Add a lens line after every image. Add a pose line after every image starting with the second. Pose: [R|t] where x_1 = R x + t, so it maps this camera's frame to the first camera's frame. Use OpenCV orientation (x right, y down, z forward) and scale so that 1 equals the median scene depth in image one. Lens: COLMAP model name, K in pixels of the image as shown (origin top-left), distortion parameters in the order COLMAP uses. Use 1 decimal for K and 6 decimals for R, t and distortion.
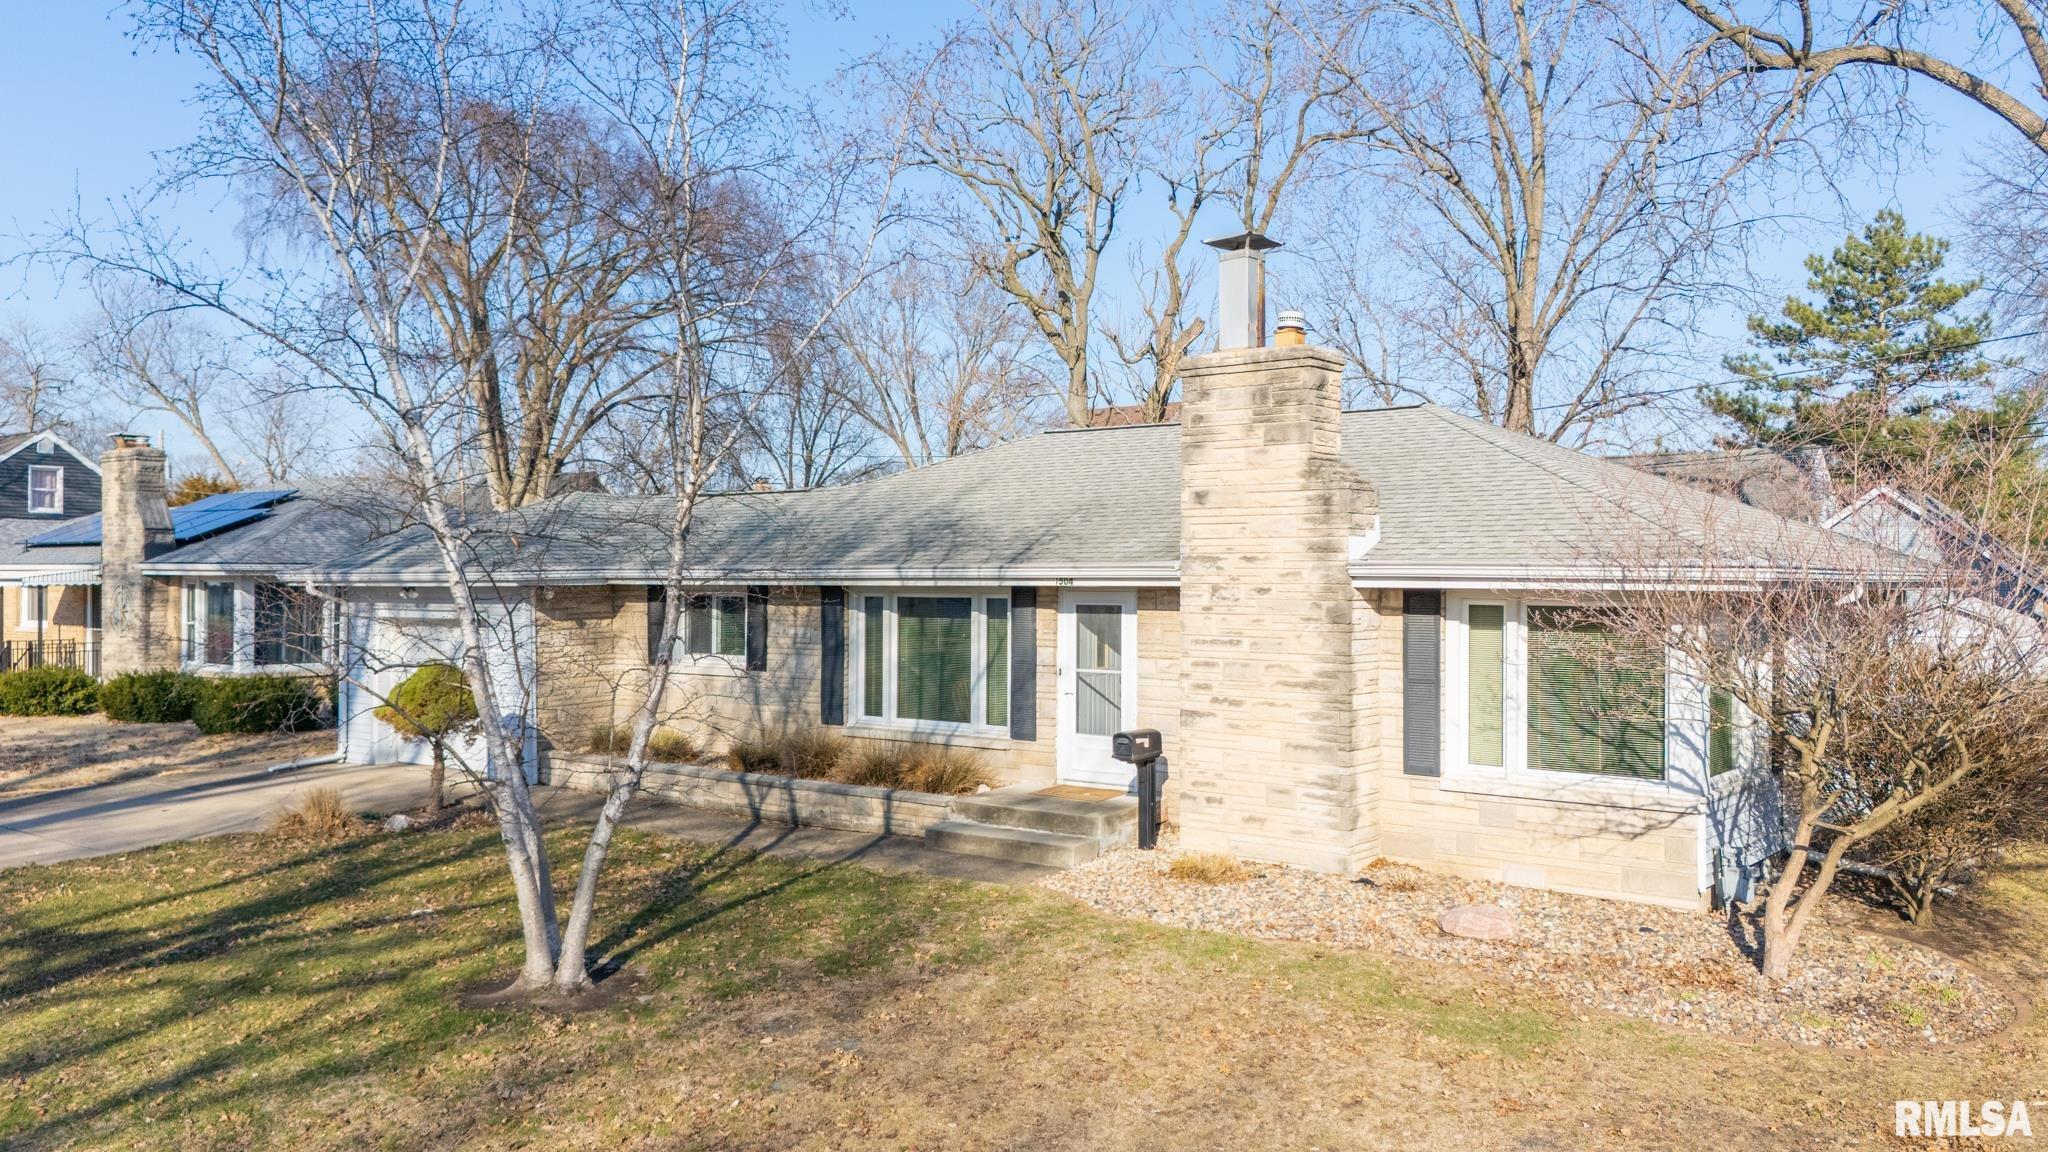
lens RADIAL K [[1509.7, 0, 1019.9], [0, 1509.7, 568.8], [0, 0, 1]] dist [0.038474, -0.011167]
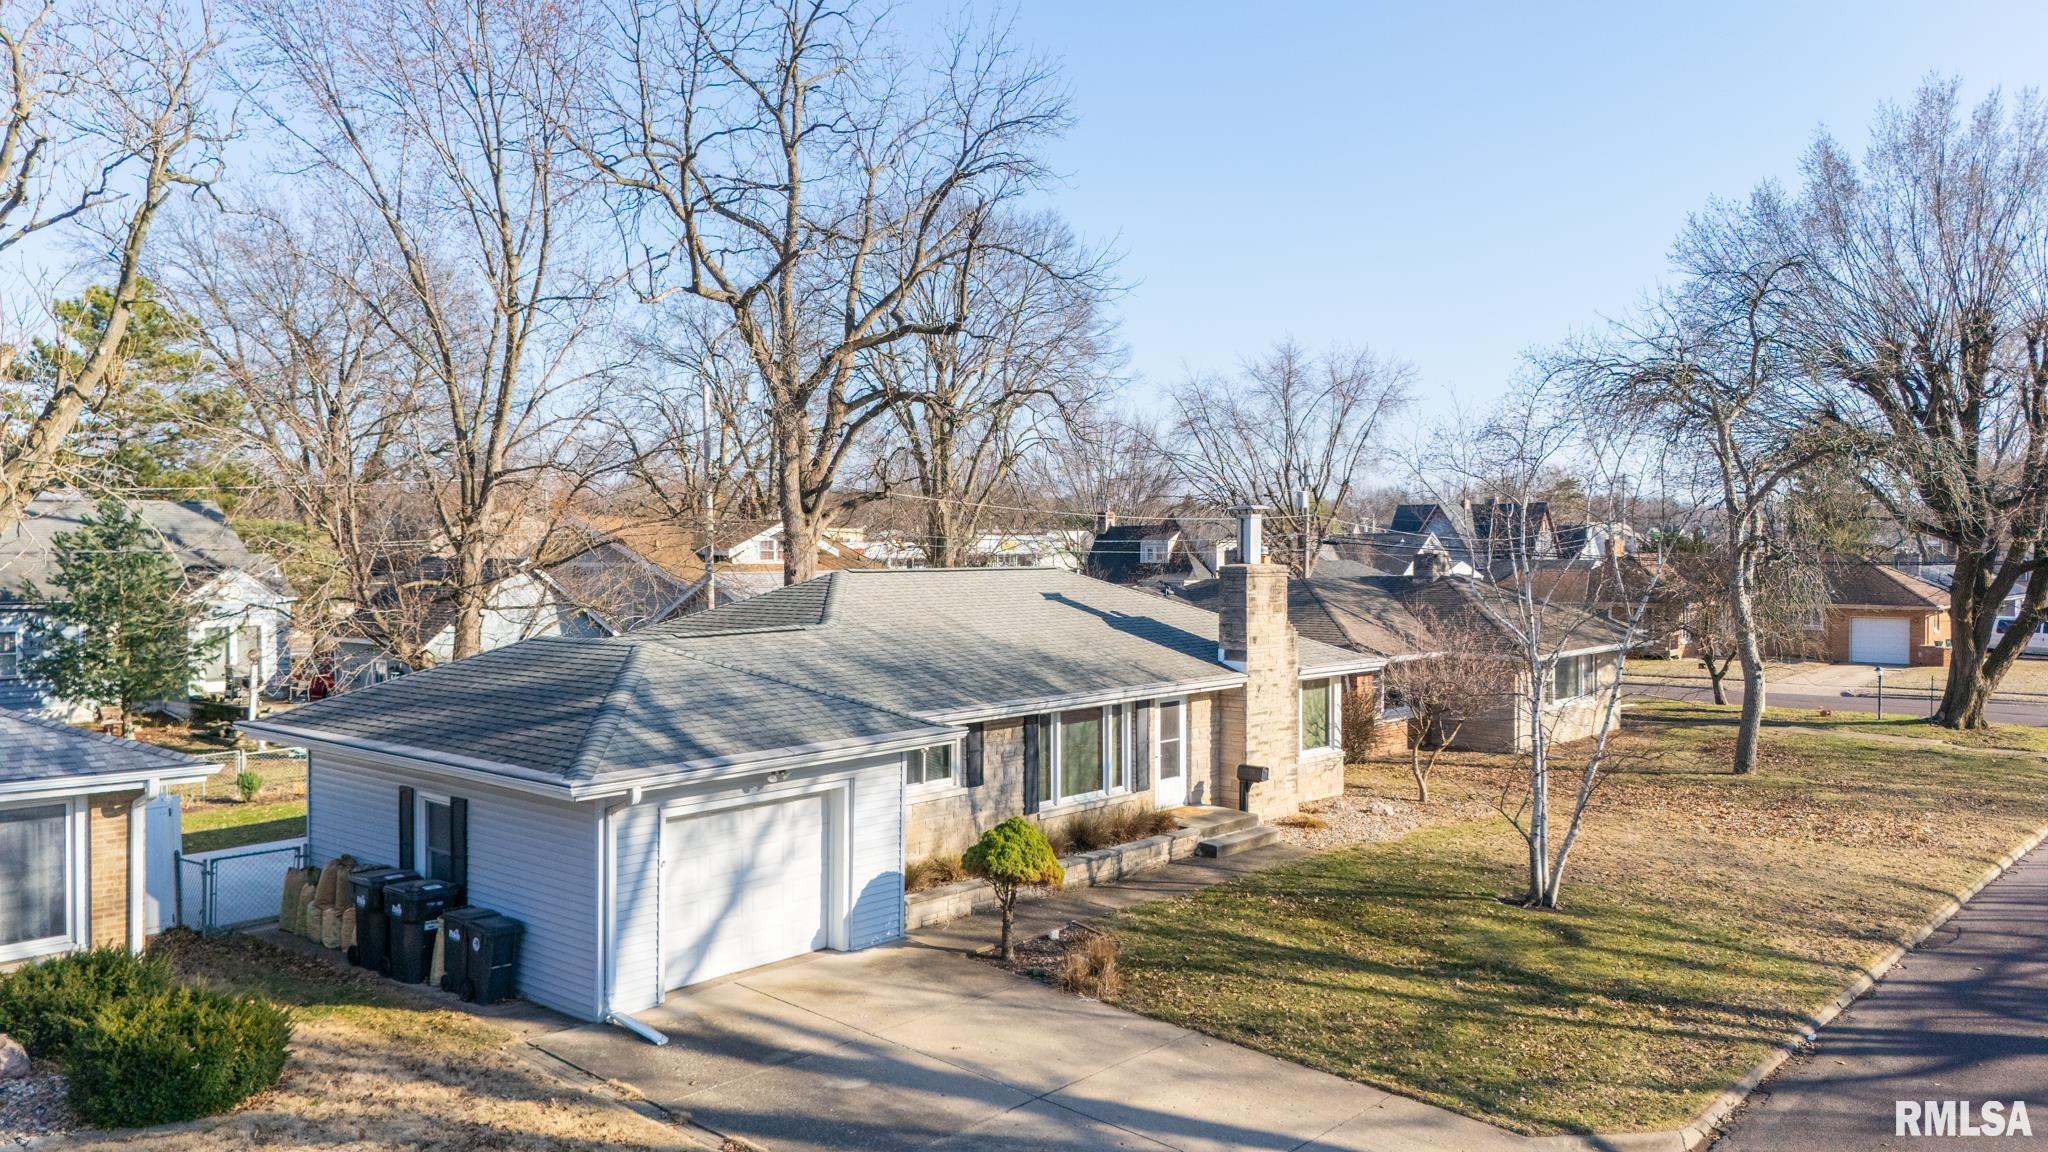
lens RADIAL K [[1509.7, 0, 1019.9], [0, 1509.7, 568.8], [0, 0, 1]] dist [0.038474, -0.011167]
pose [[0.104586, -0.021229, 0.994289, -1.538820], [-0.002566, 0.999763, 0.021616, -0.151282], [-0.994513, -0.004812, 0.104507, 0.922765]]
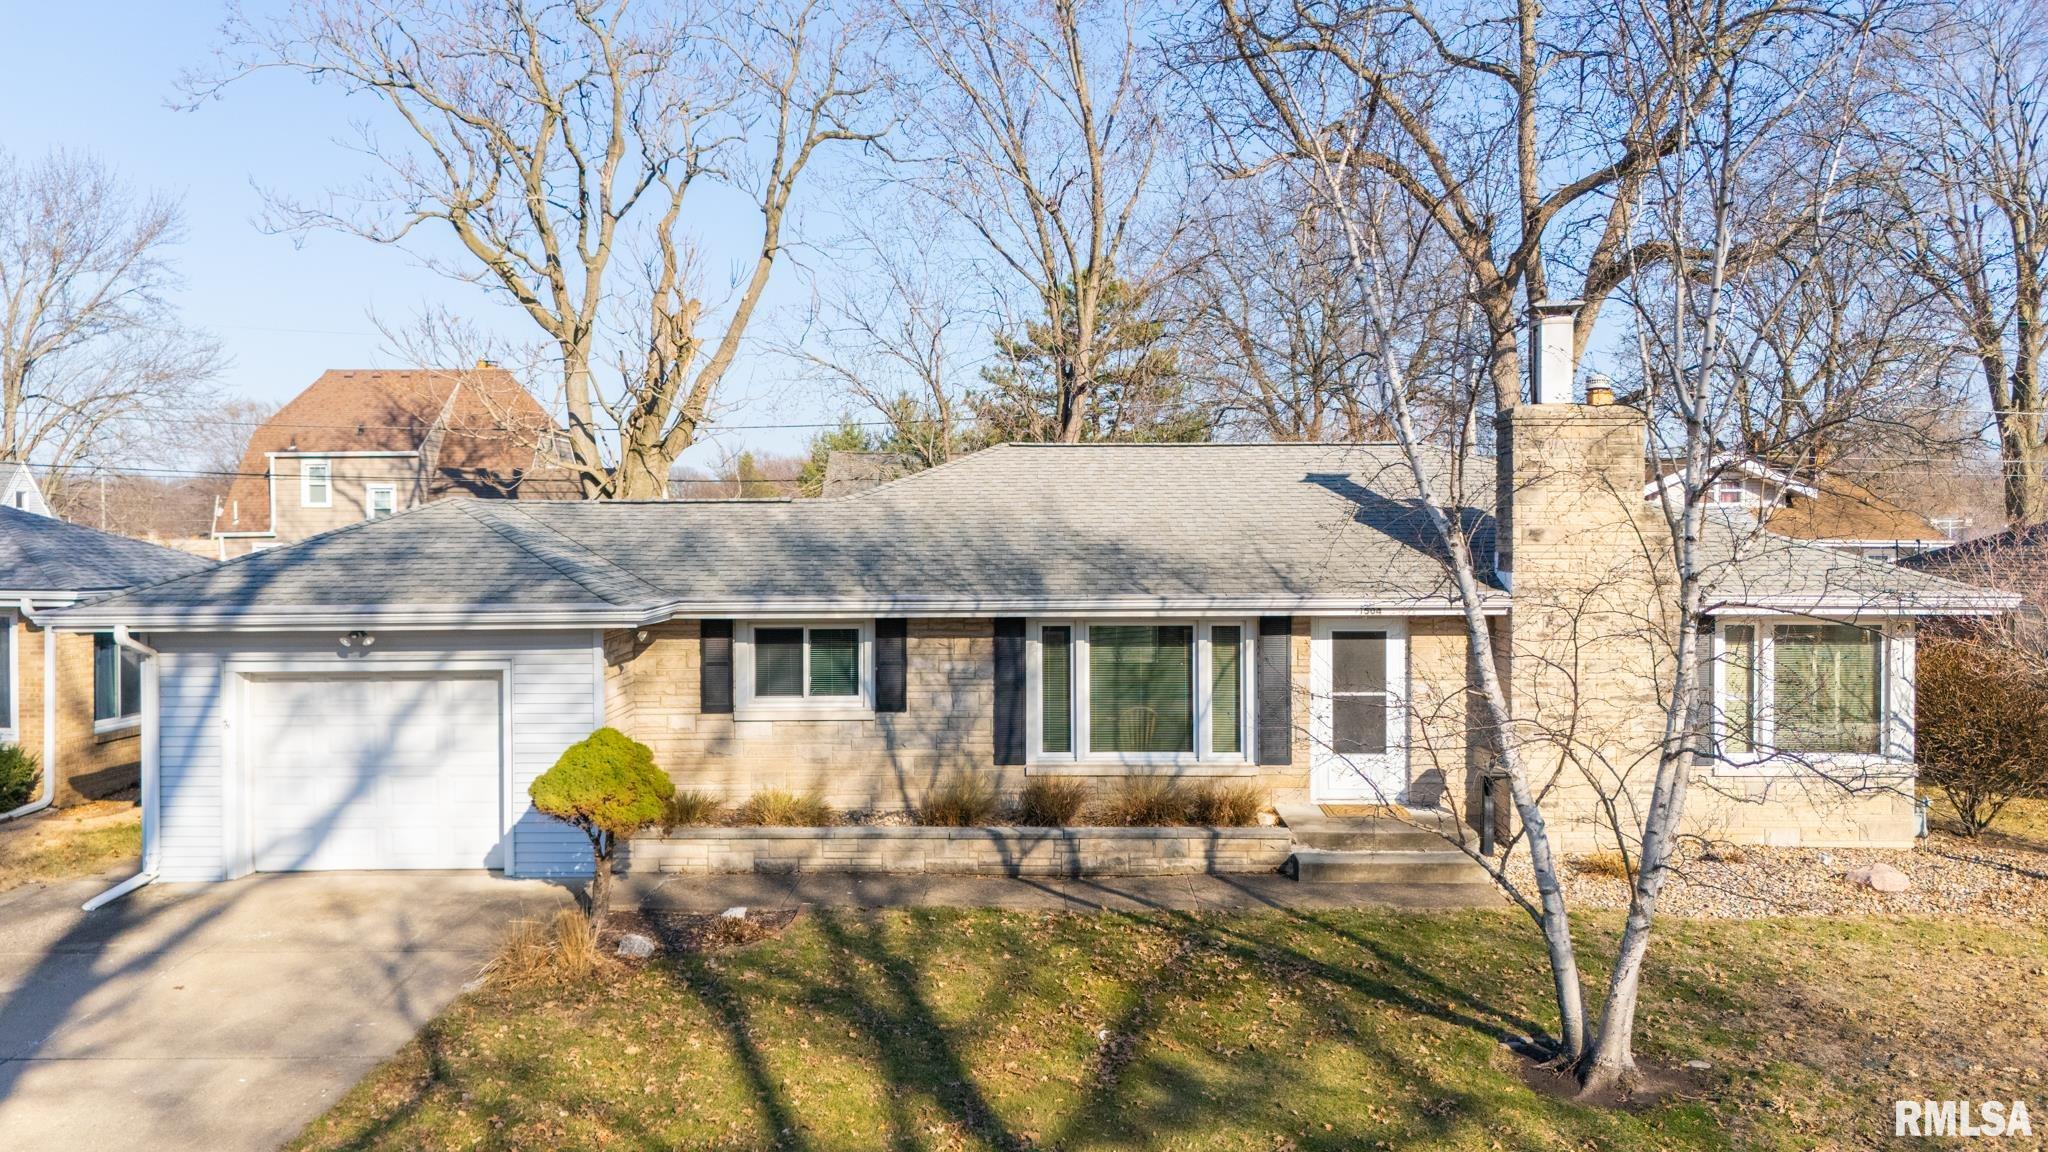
lens RADIAL K [[1509.7, 0, 1019.9], [0, 1509.7, 568.8], [0, 0, 1]] dist [0.038474, -0.011167]
pose [[0.814824, -0.017403, 0.579448, -0.693318], [0.005089, 0.999726, 0.022869, -0.041218], [-0.579686, -0.015685, 0.814689, 0.254089]]
